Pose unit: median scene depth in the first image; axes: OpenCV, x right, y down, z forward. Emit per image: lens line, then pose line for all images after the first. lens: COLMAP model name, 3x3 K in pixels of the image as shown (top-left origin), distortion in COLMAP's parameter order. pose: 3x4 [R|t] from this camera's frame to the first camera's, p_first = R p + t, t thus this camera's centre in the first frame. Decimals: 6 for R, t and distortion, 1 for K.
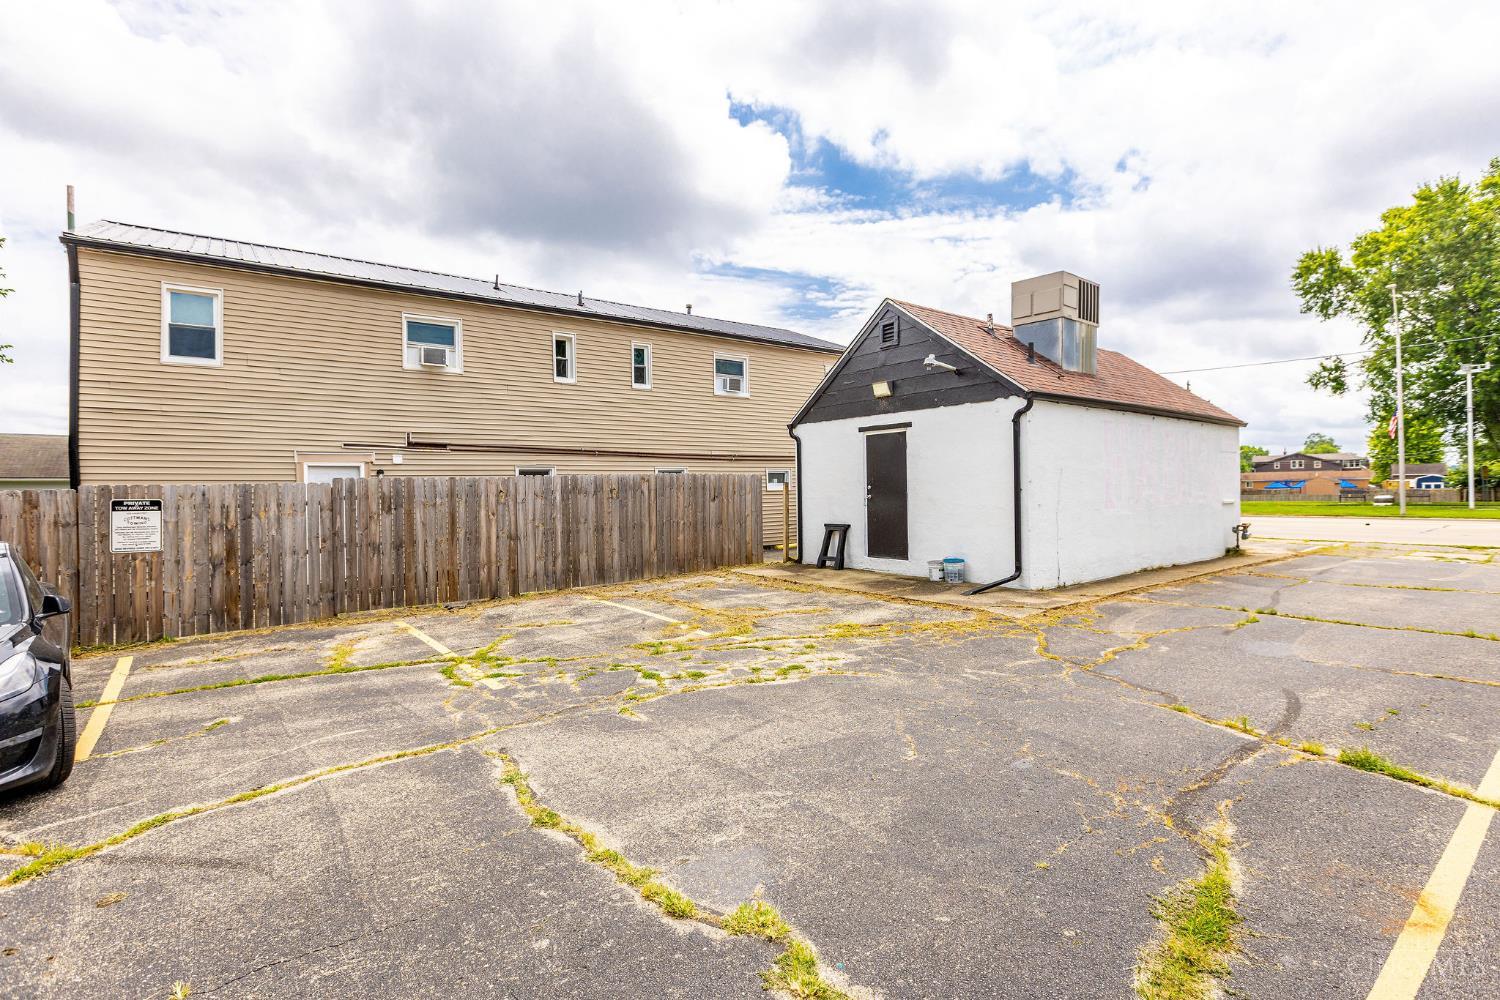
lens RADIAL K [[716.6, 0, 746.3], [0, 716.6, 497.1], [0, 0, 1]] dist [-0.003174, 0.001704]
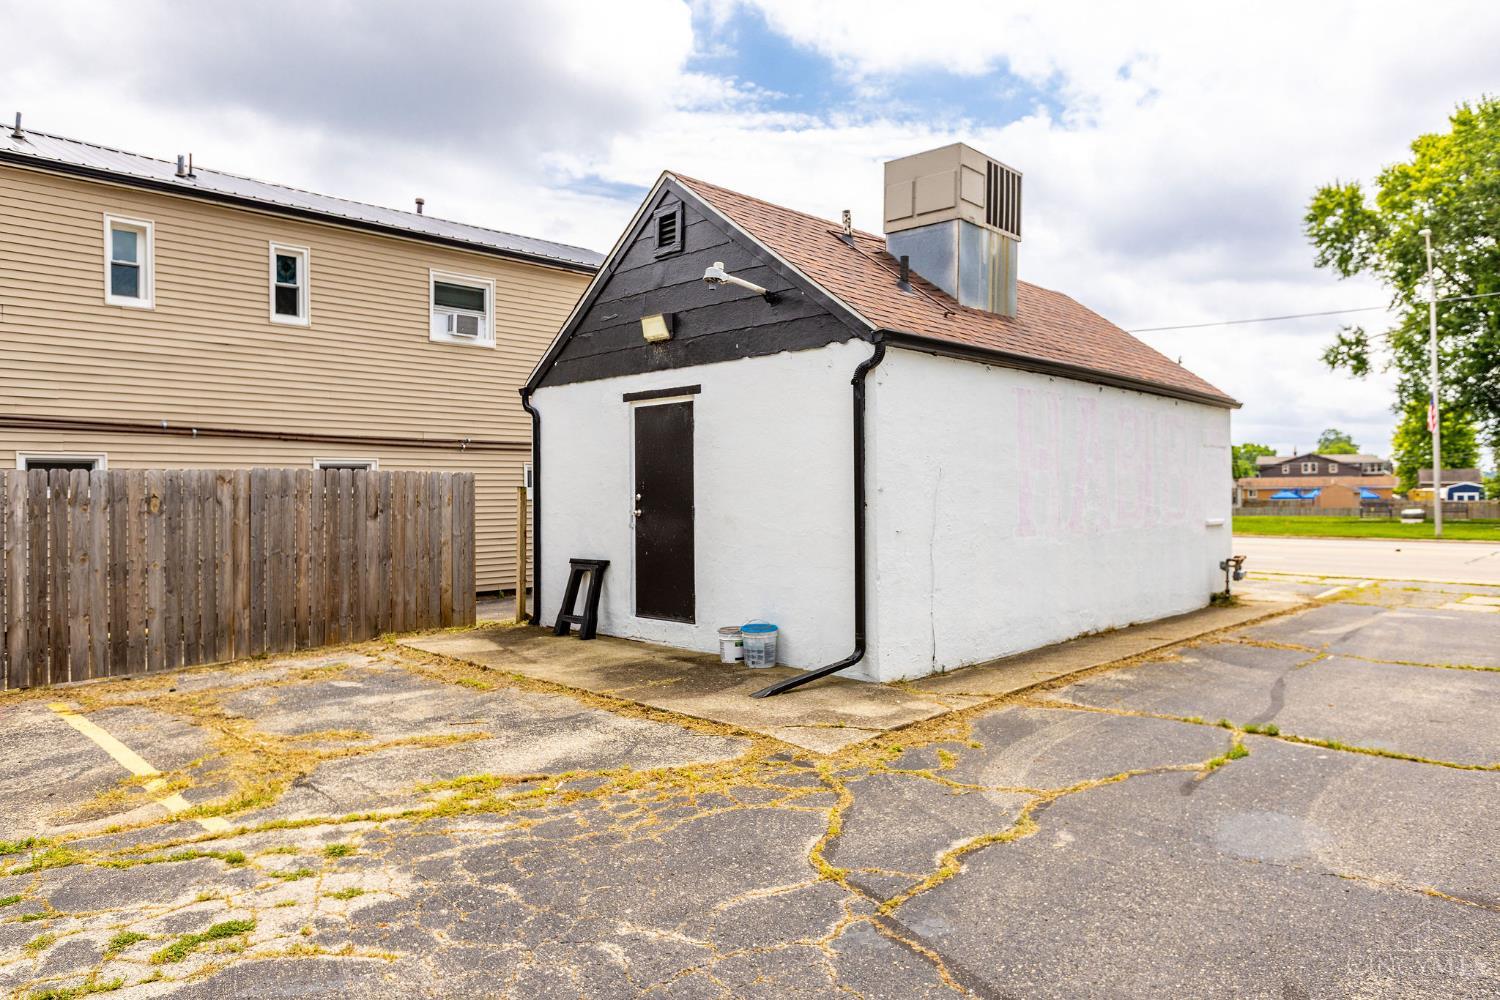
lens RADIAL K [[975.8, 0, 753.6], [0, 975.8, 497.8], [0, 0, 1]] dist [-0.003025, 0.006848]
pose [[0.990423, 0.007967, 0.137837, 0.152159], [-0.007044, 0.999949, -0.007182, -0.007761], [-0.137887, 0.006143, 0.990429, 0.200128]]
